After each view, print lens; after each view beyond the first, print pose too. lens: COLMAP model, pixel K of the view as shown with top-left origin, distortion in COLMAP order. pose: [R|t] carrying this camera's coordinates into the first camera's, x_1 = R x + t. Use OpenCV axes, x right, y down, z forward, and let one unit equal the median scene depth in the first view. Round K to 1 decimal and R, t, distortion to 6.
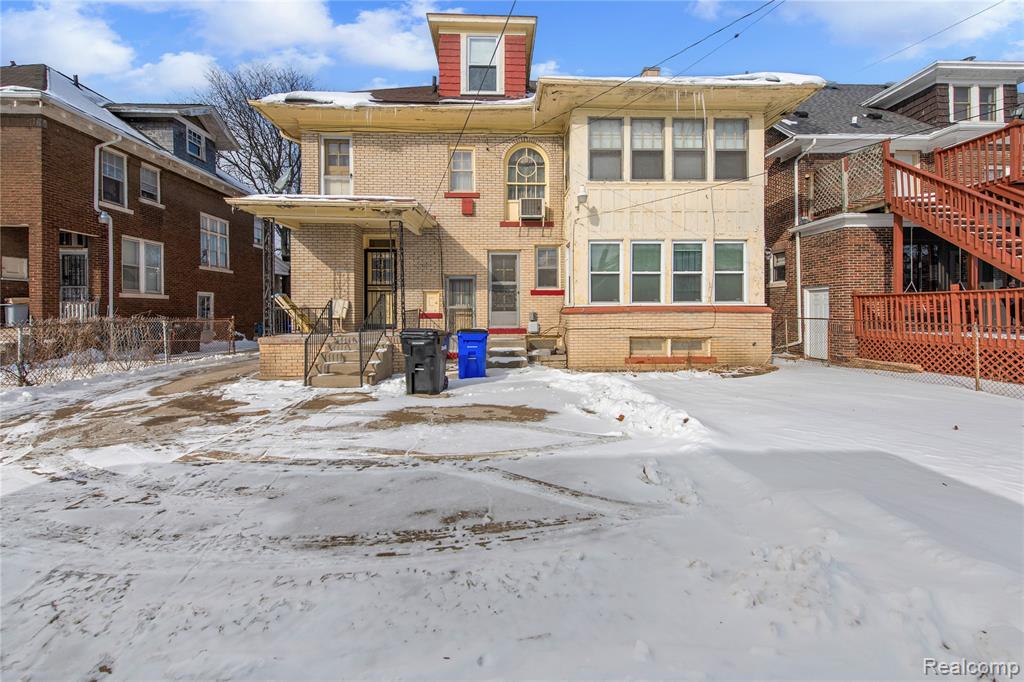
lens RADIAL K [[413.5, 0, 501.7], [0, 413.5, 317.7], [0, 0, 1]] dist [0.009434, -0.001106]
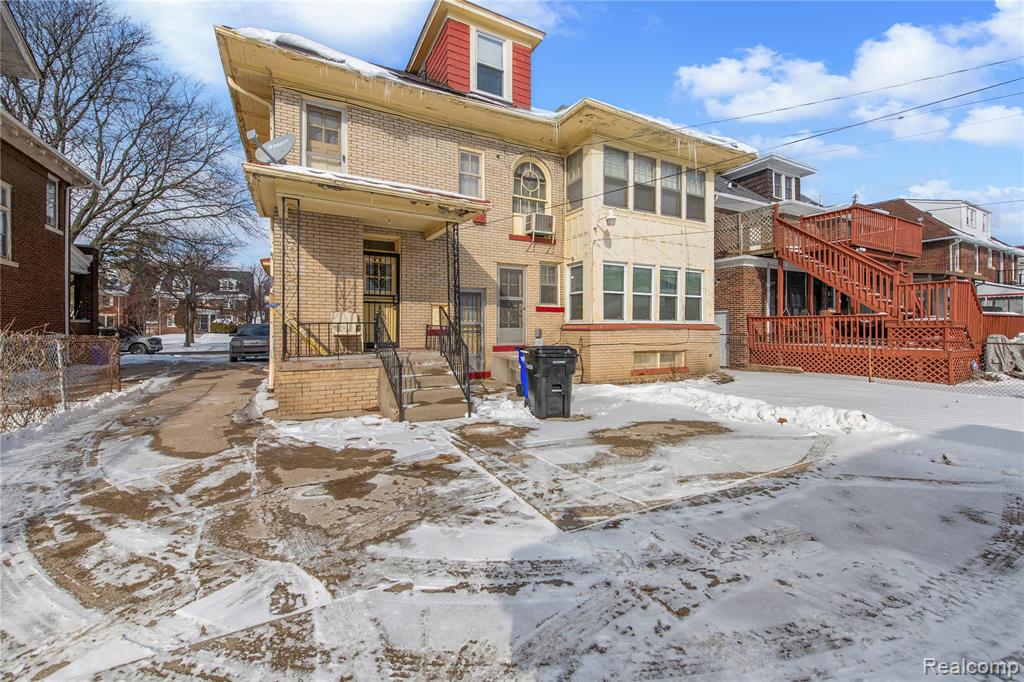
lens RADIAL K [[413.5, 0, 510.5], [0, 413.5, 333.4], [0, 0, 1]] dist [0.009434, -0.001106]
pose [[0.900071, -0.000437, 0.435742, -0.457919], [0.001259, 0.999998, -0.001598, -0.000572], [-0.435741, 0.001986, 0.900070, 0.146811]]
